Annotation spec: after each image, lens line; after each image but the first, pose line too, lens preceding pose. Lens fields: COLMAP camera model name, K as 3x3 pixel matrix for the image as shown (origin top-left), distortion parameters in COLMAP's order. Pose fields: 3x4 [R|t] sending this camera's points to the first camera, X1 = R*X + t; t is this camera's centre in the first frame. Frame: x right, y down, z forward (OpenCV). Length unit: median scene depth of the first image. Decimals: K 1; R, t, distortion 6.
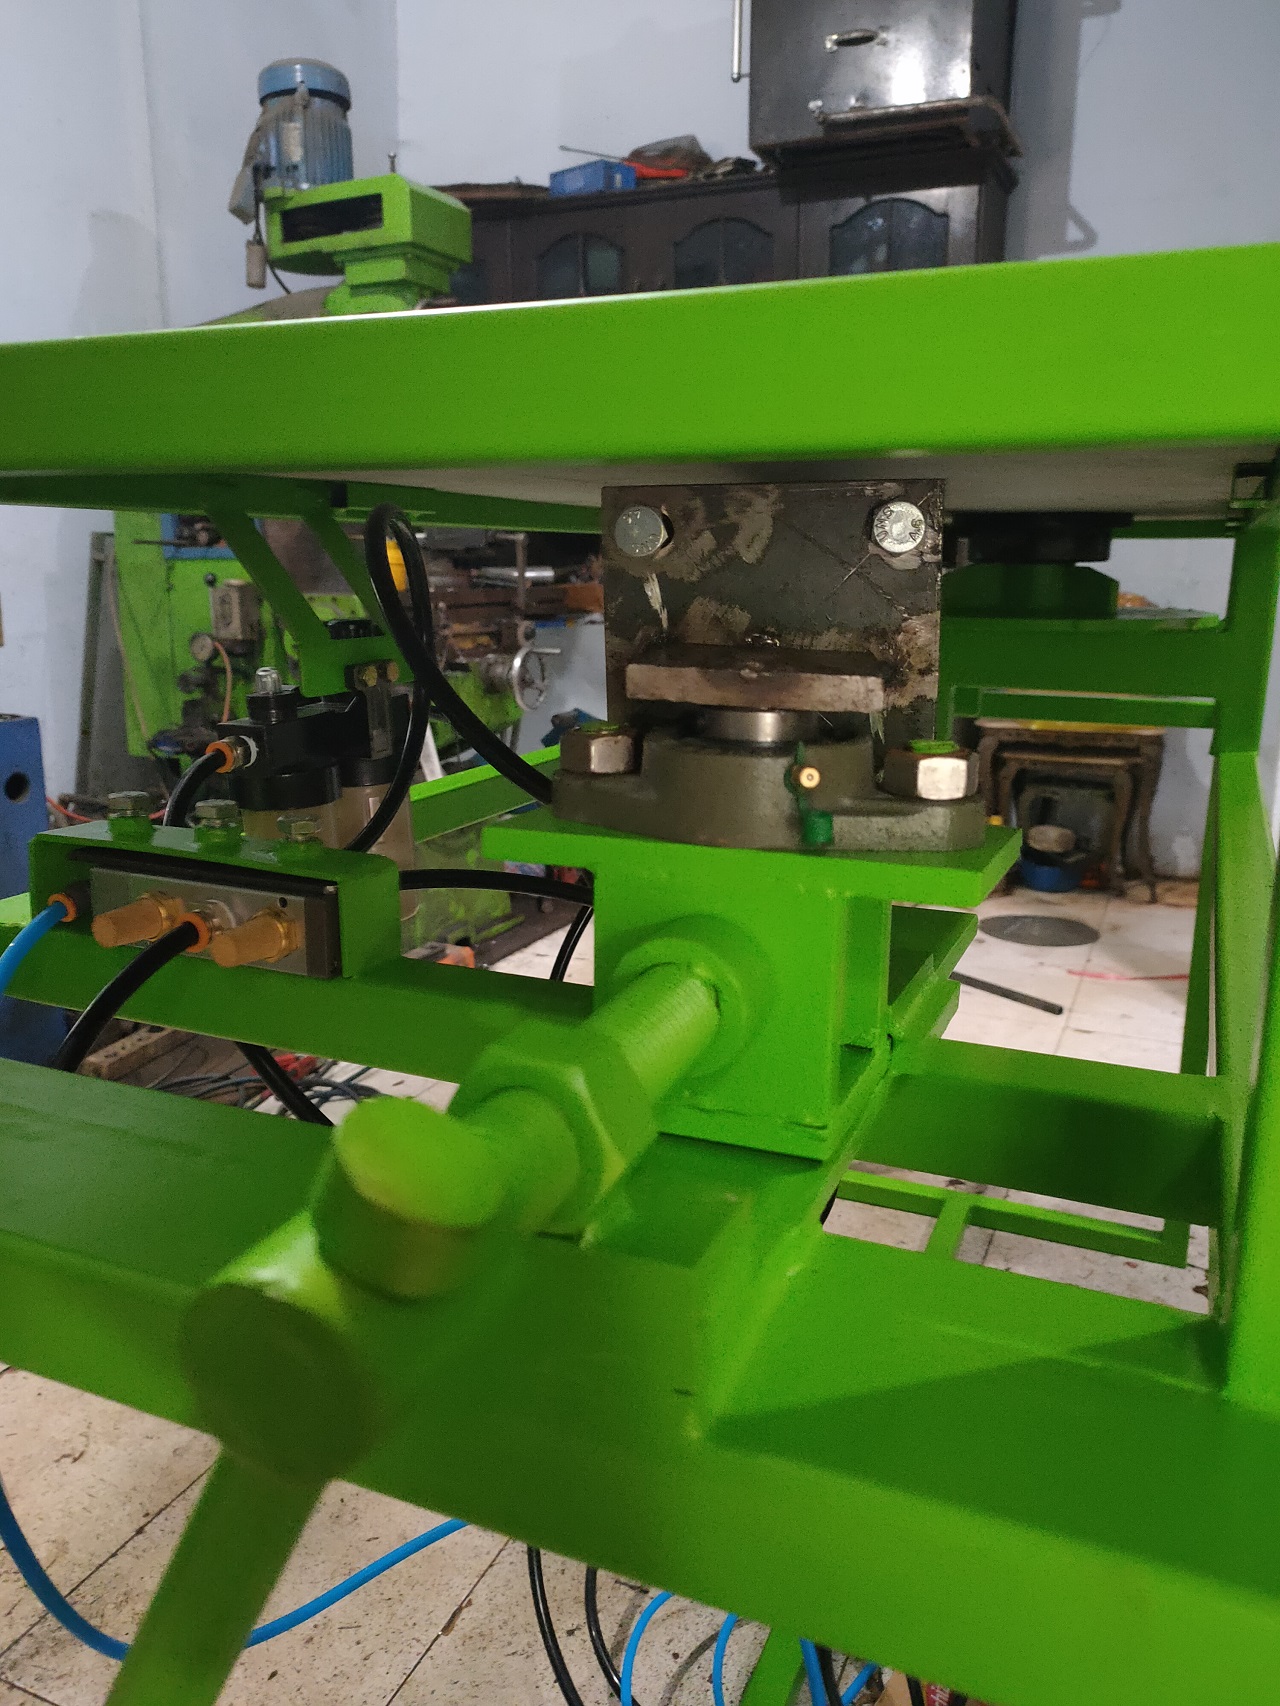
lens RADIAL K [[1297.2, 0, 640.0], [0, 1297.2, 853.0], [0, 0, 1]] dist [0.028935, -0.010353]
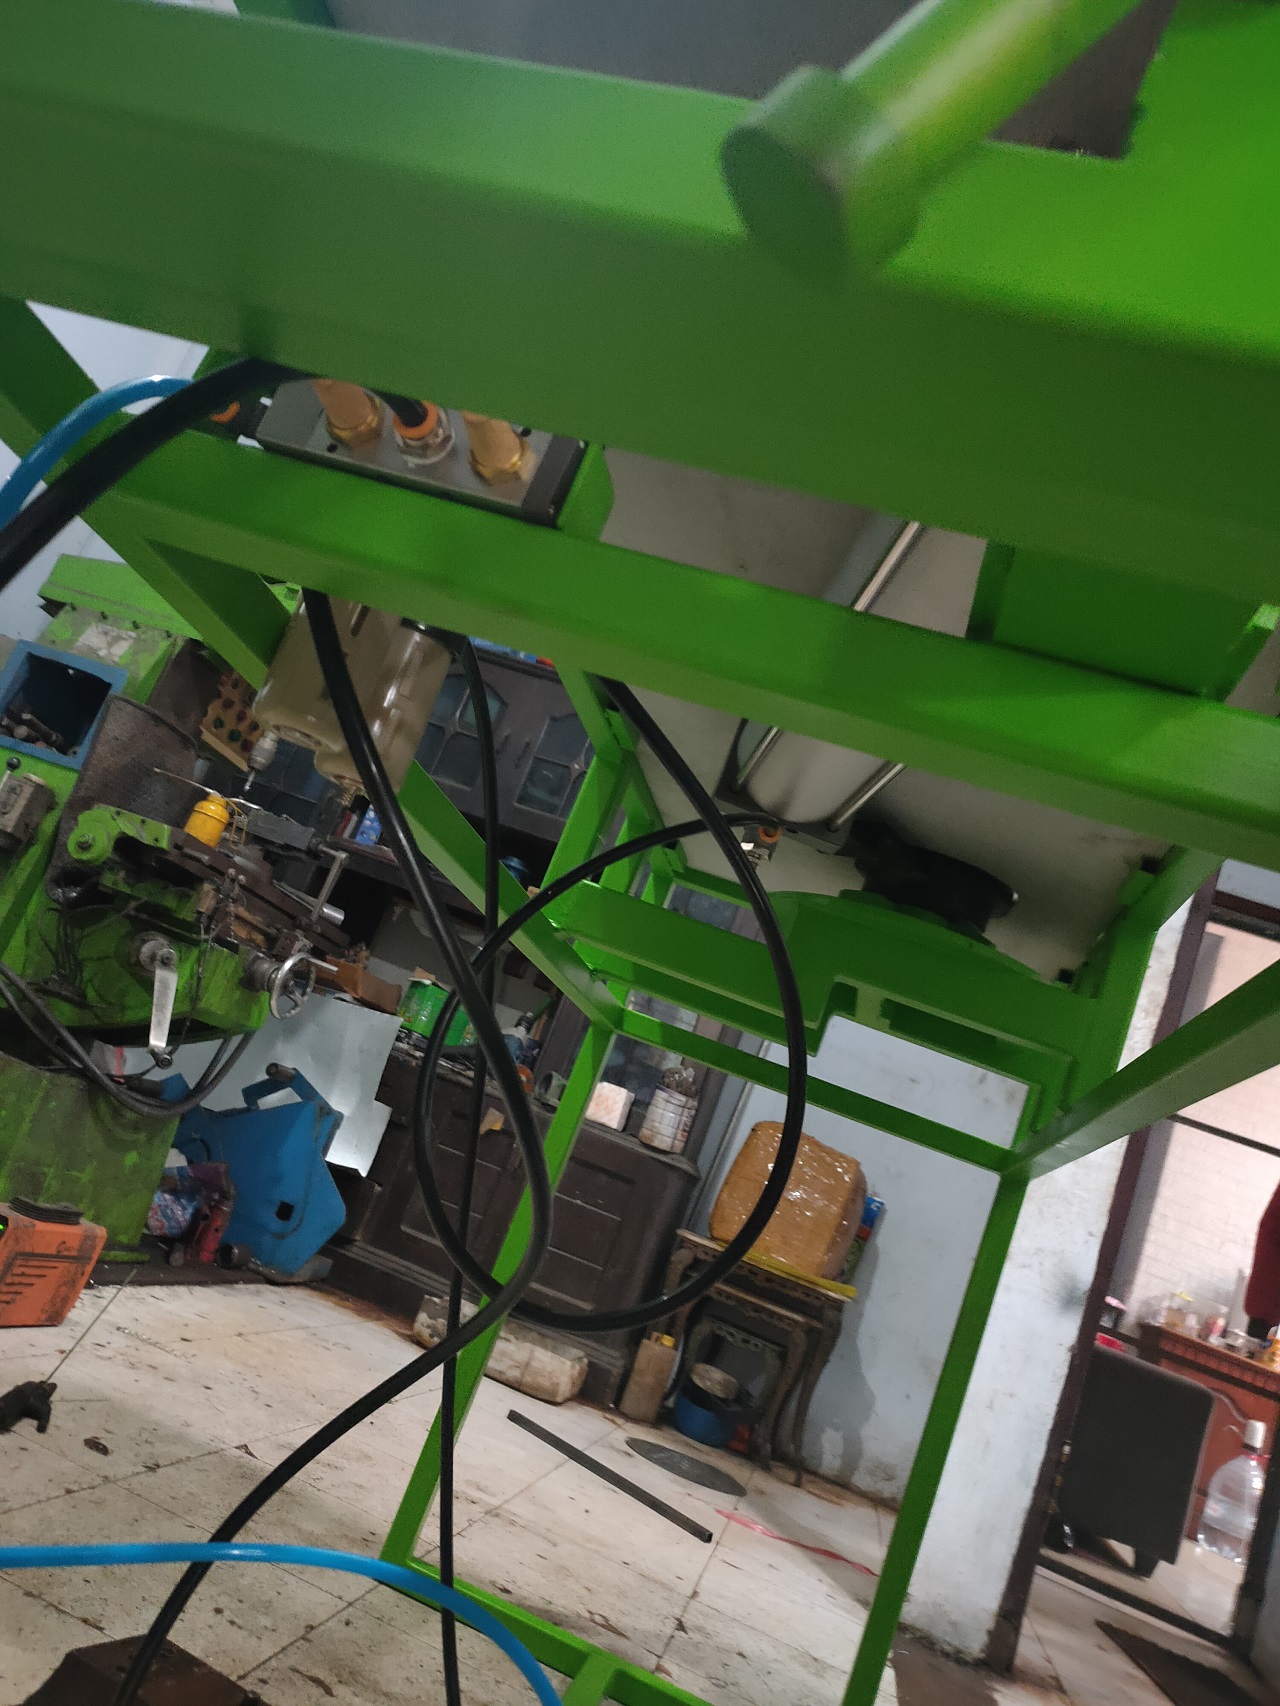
lens RADIAL K [[1298.6, 0, 633.7], [0, 1298.6, 847.1], [0, 0, 1]] dist [0.058500, -0.000770]
pose [[0.906070, 0.395038, 0.151597, -0.042382], [-0.293572, 0.844927, -0.447118, 0.127663], [-0.304717, 0.360615, 0.881535, 0.047217]]
